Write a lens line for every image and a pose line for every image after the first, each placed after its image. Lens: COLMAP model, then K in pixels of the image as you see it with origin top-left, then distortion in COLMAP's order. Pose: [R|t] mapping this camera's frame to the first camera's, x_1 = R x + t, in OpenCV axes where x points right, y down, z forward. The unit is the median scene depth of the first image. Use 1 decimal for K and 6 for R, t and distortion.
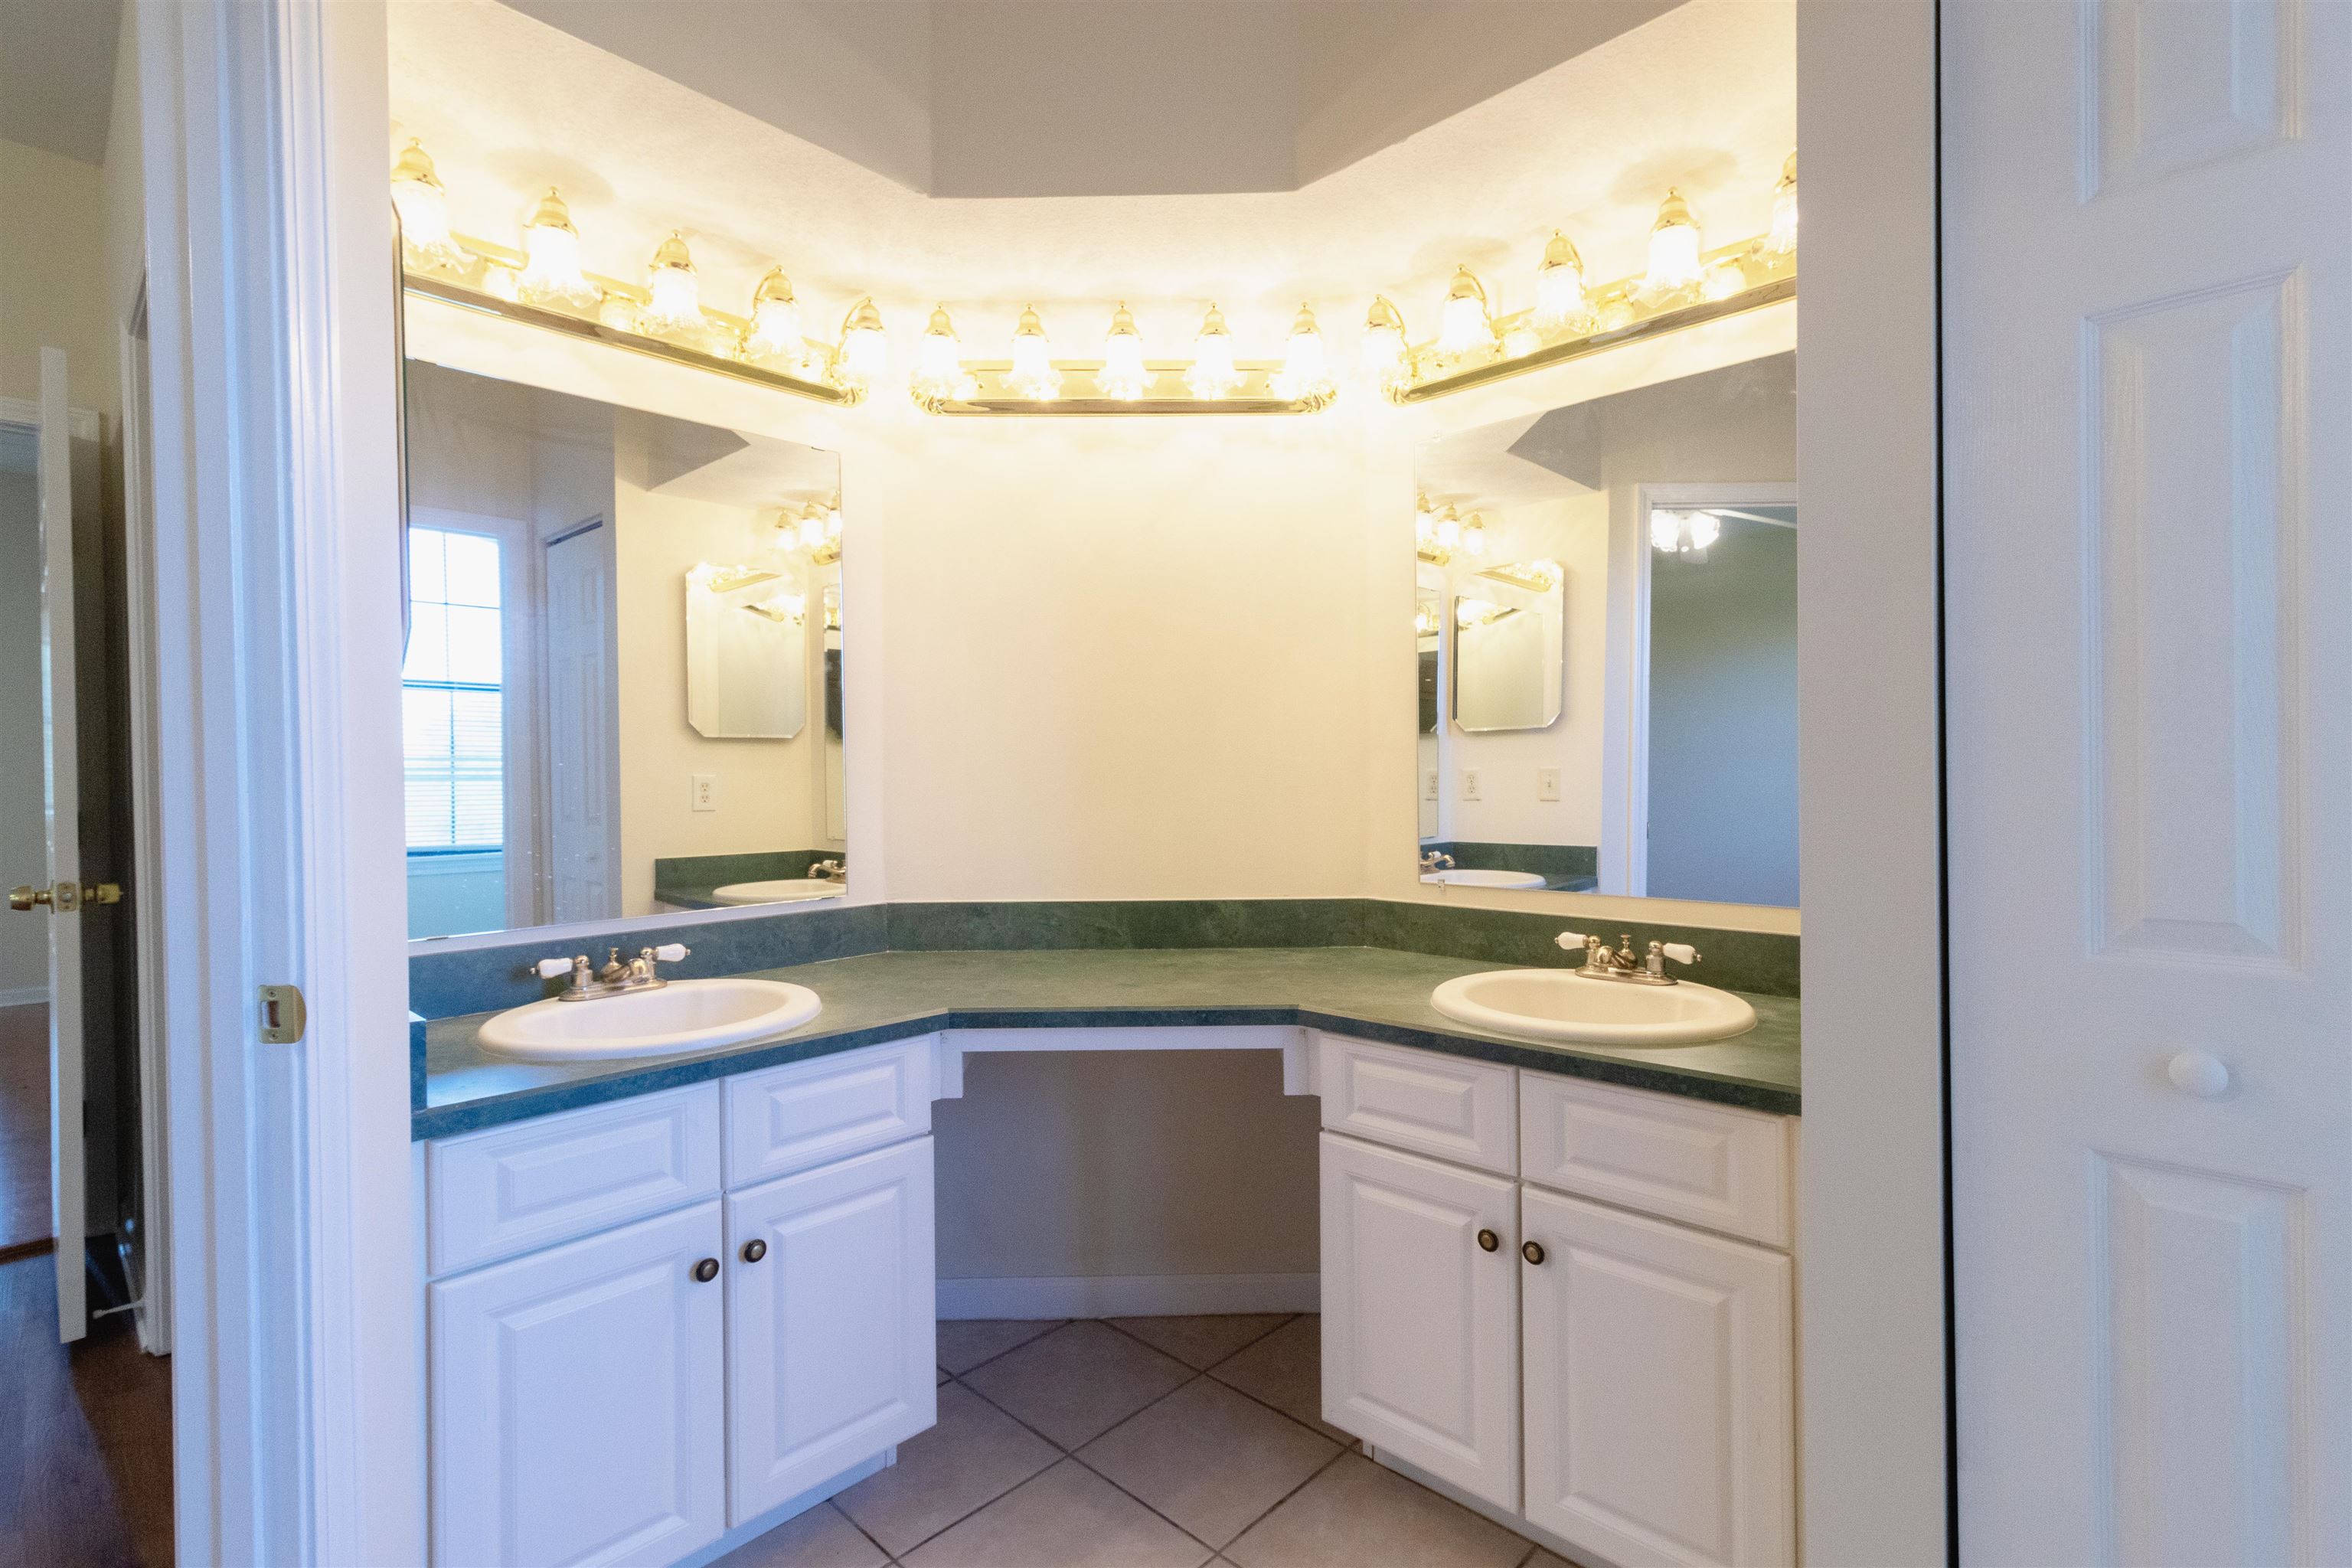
lens RADIAL K [[1085.3, 0, 1178.7], [0, 1085.3, 778.4], [0, 0, 1]] dist [0.001549, -0.000355]
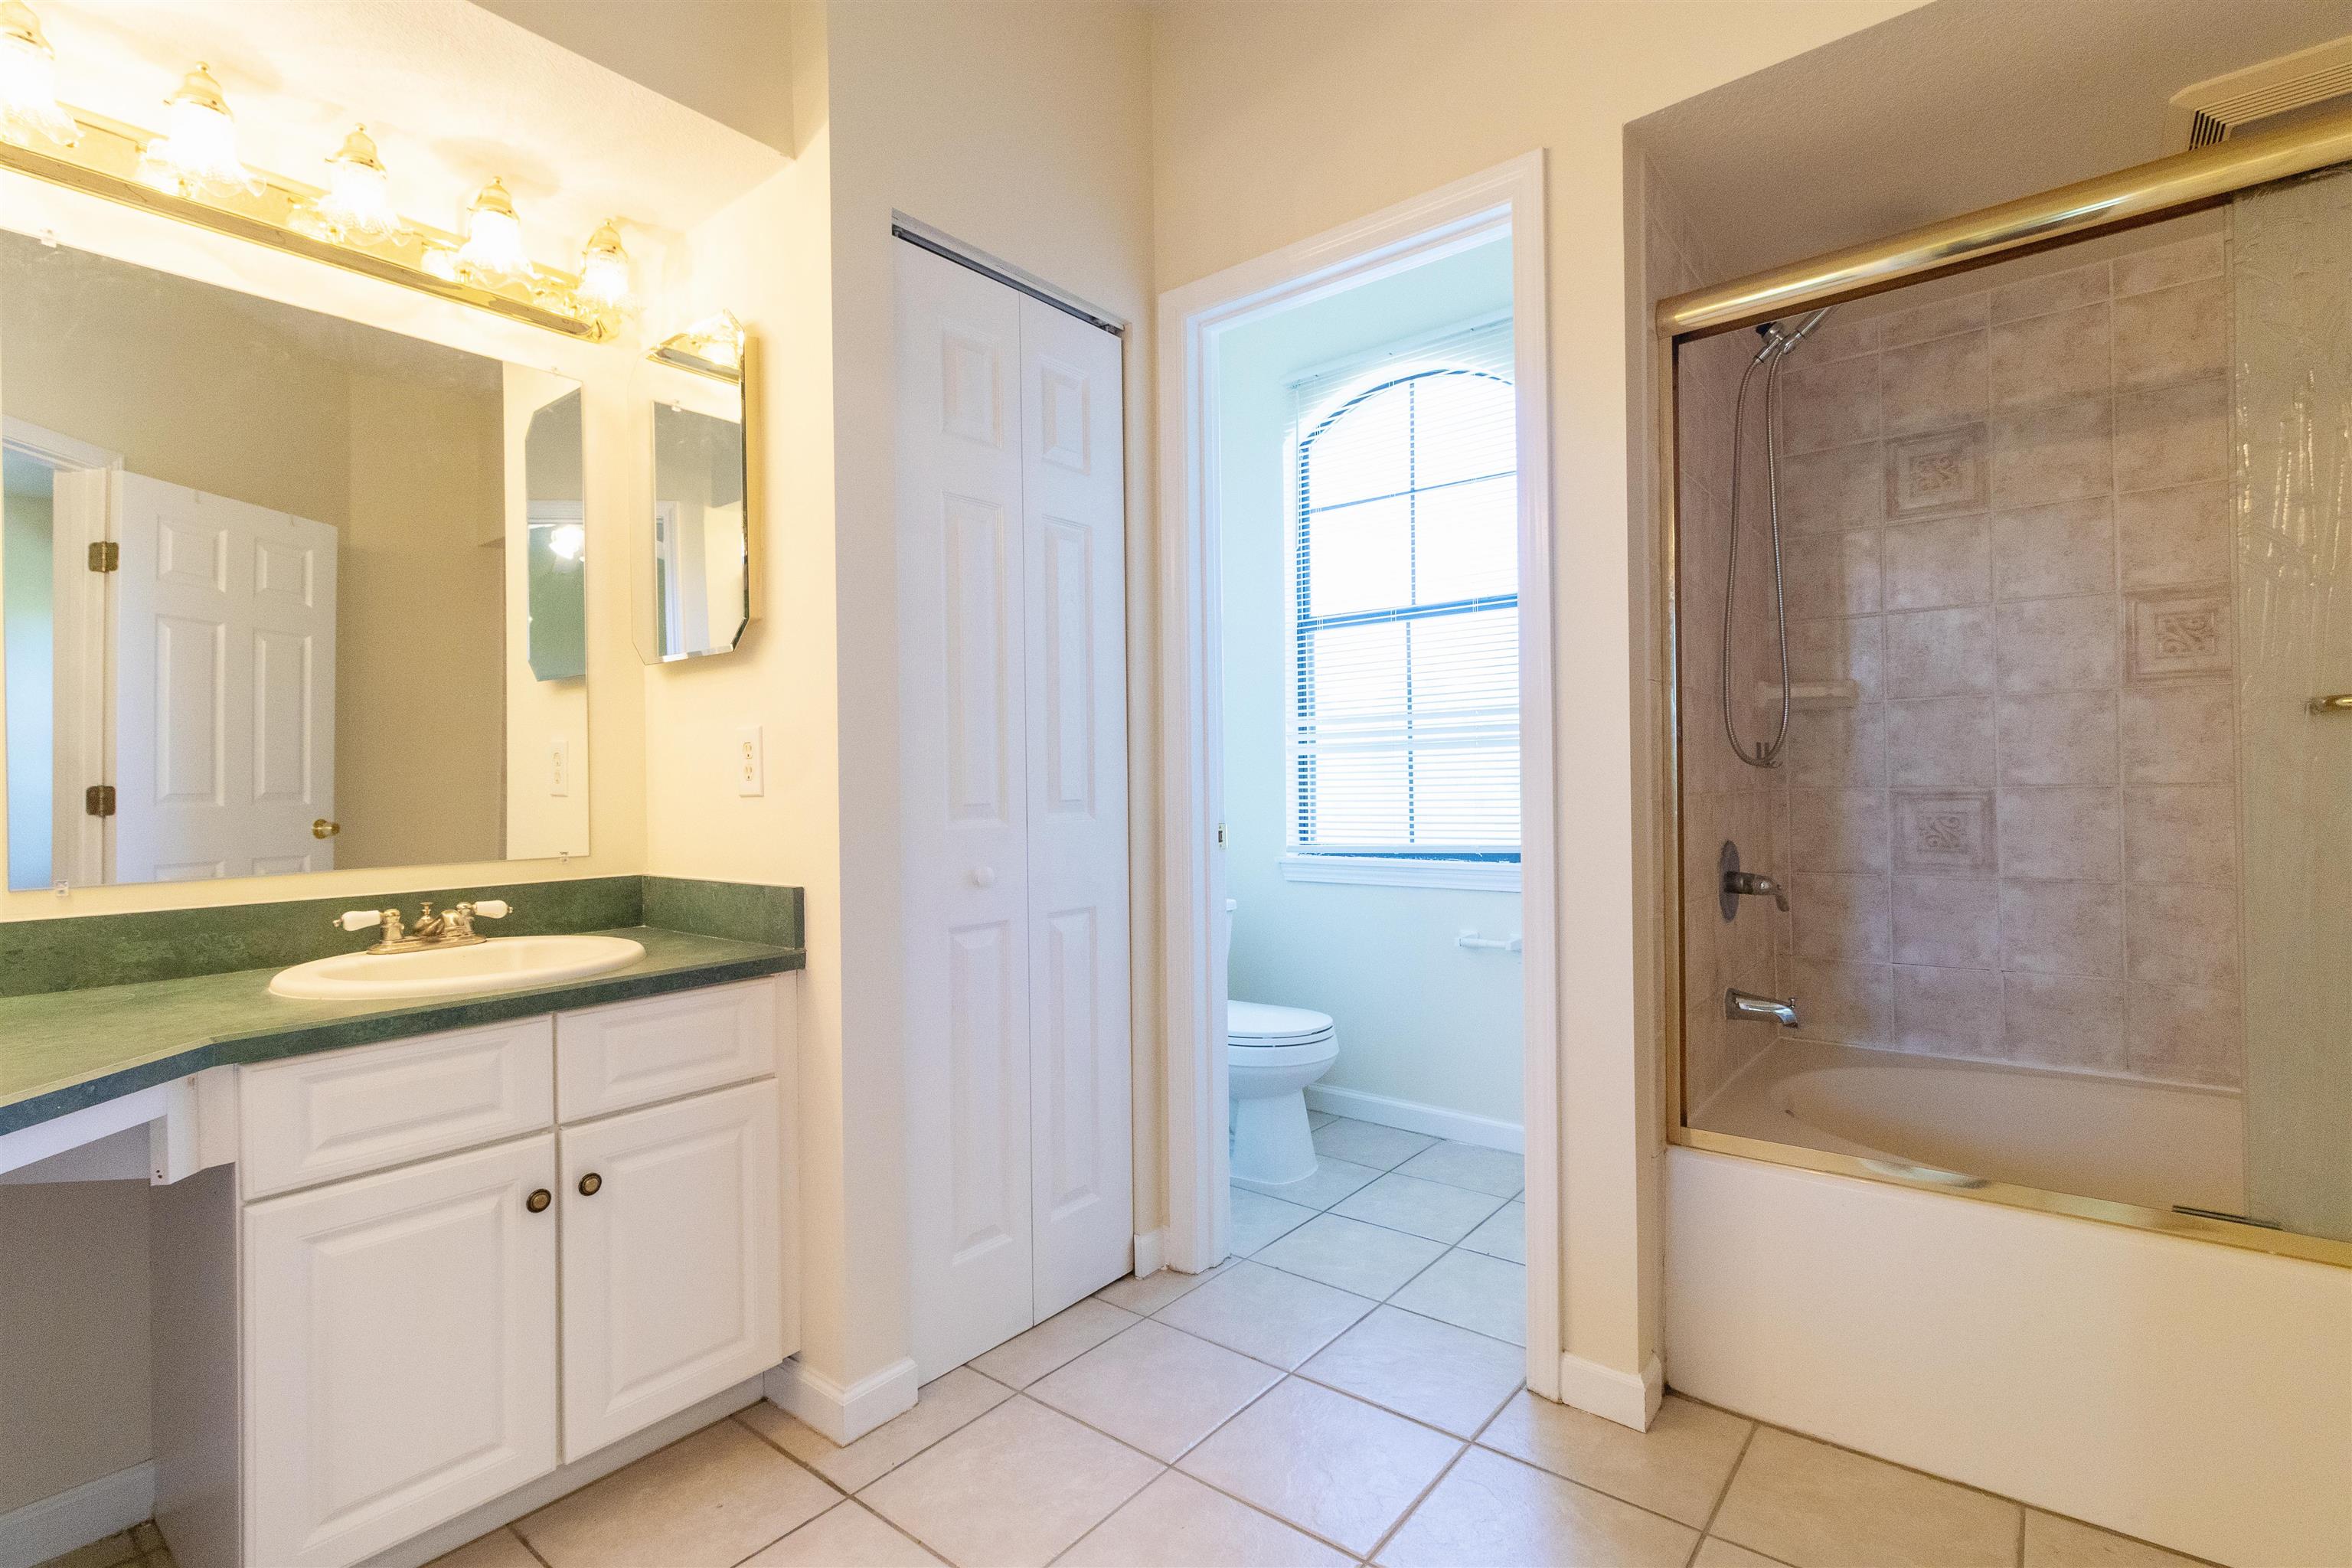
lens RADIAL K [[1109.1, 0, 1176.0], [0, 1109.1, 784.0], [0, 0, 1]] dist [0.013033, -0.000026]
pose [[-0.081654, 0.008833, 0.996622, -0.648901], [0.022020, 0.999733, -0.007056, 0.064186], [-0.996417, 0.021370, -0.081827, 0.437097]]
